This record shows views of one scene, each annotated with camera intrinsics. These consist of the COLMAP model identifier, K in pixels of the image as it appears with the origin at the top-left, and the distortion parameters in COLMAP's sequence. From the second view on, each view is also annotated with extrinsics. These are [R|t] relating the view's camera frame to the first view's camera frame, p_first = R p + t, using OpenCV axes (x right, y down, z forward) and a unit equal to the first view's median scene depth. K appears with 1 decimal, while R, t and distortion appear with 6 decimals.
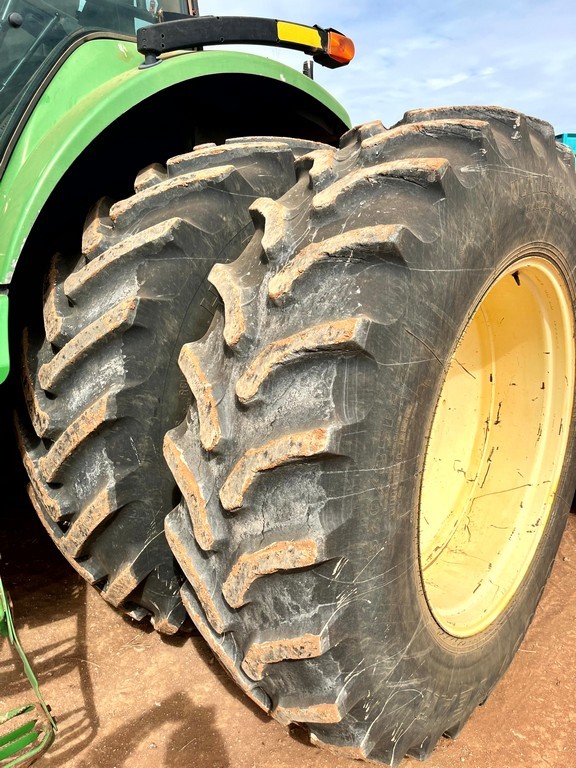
lens RADIAL K [[587.0, 0, 288.9], [0, 587.0, 387.5], [0, 0, 1]] dist [0.059651, -0.082676]
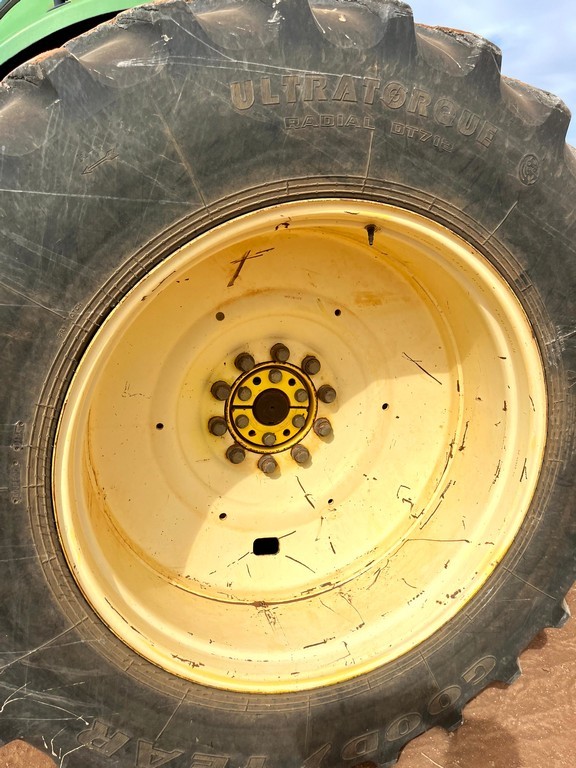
lens RADIAL K [[587.0, 0, 286.3], [0, 587.0, 389.1], [0, 0, 1]] dist [0.059651, -0.082676]
pose [[0.856442, 0.160971, -0.490506, 0.563122], [-0.154239, 0.986532, 0.054446, -0.020791], [0.492664, 0.029026, 0.869736, 0.284387]]
